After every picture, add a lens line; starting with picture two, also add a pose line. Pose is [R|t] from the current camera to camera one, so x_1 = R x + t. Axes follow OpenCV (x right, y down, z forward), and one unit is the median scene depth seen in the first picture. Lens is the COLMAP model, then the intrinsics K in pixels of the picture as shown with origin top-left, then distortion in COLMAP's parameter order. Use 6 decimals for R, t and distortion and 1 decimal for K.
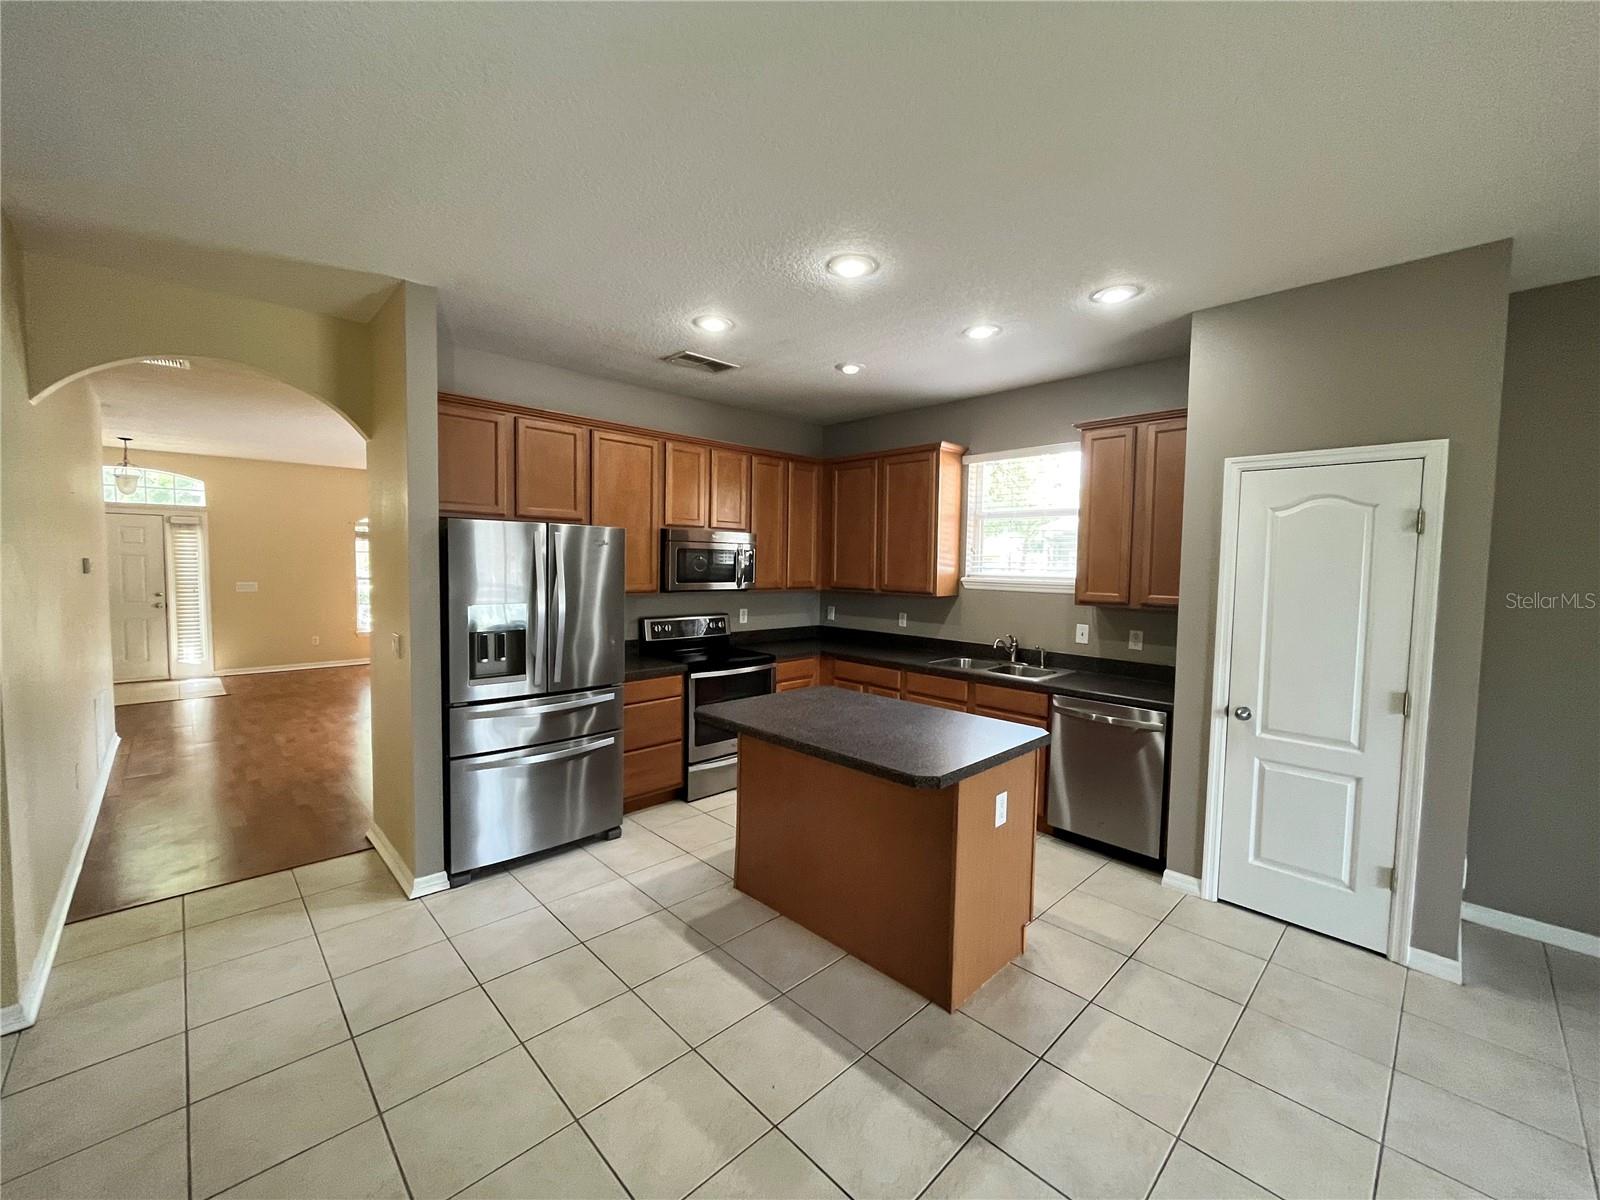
lens RADIAL K [[646.0, 0, 800.0], [0, 646.0, 600.0], [0, 0, 1]] dist [-0.003643, -0.000794]
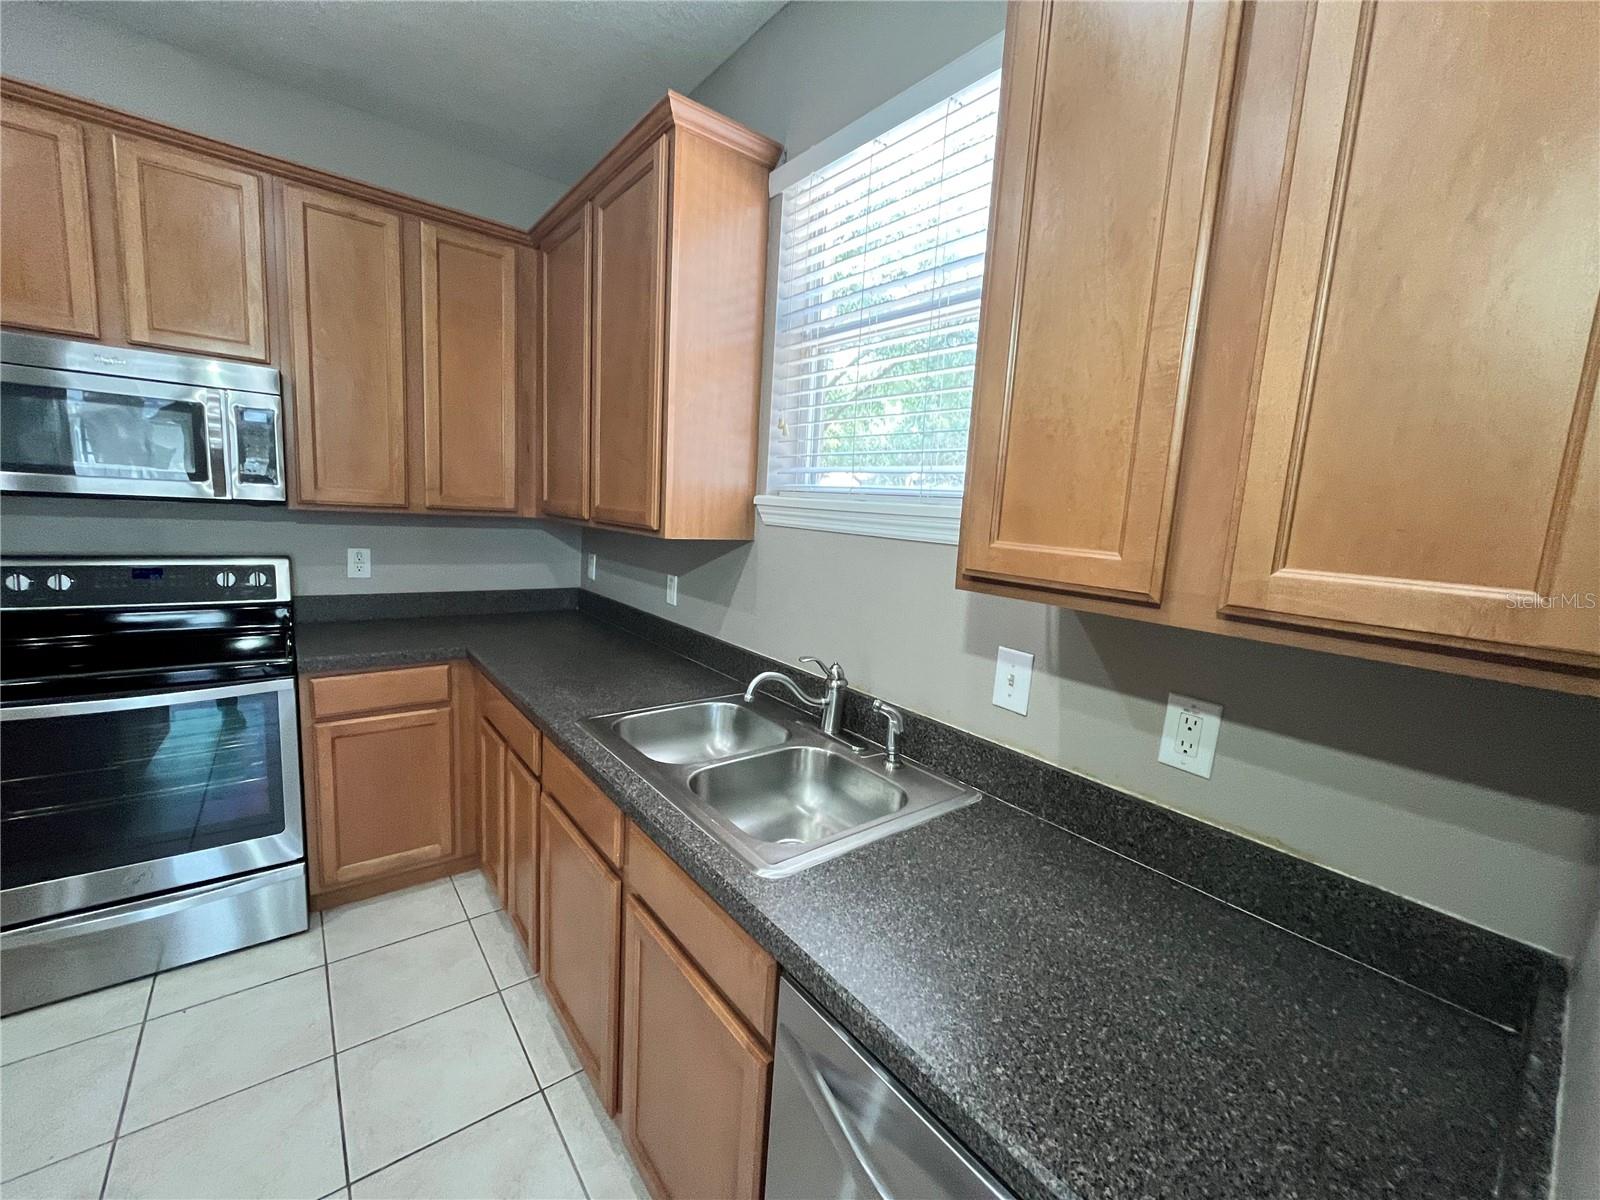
lens RADIAL K [[646.0, 0, 800.0], [0, 646.0, 600.0], [0, 0, 1]] dist [-0.003643, -0.000794]
pose [[0.993922, 0.057628, -0.093797, 0.403540], [-0.049821, 0.995257, 0.083554, -0.006331], [0.098167, -0.078373, 0.992079, 0.765544]]
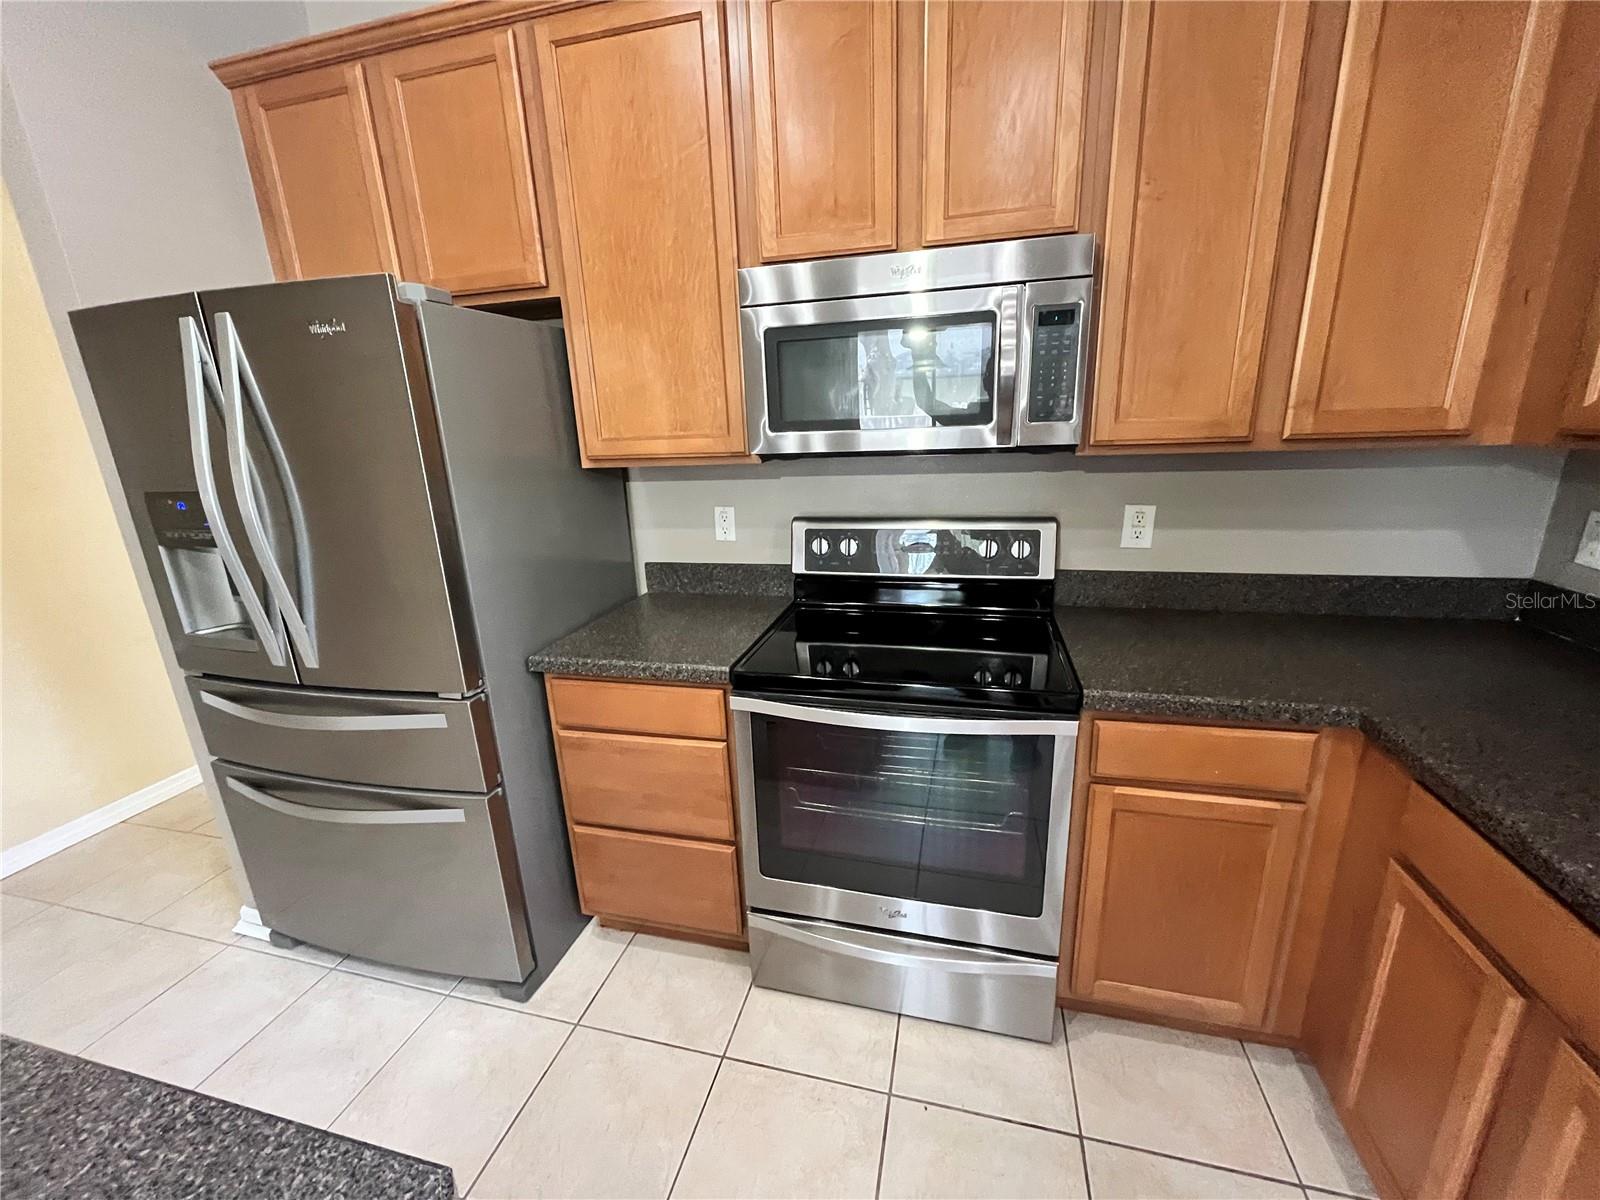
lens RADIAL K [[646.0, 0, 800.0], [0, 646.0, 600.0], [0, 0, 1]] dist [-0.003643, -0.000794]
pose [[0.517165, 0.192889, -0.833867, 0.151641], [0.000660, 0.974184, 0.225756, -0.019261], [0.855886, -0.117304, 0.503686, 0.942872]]
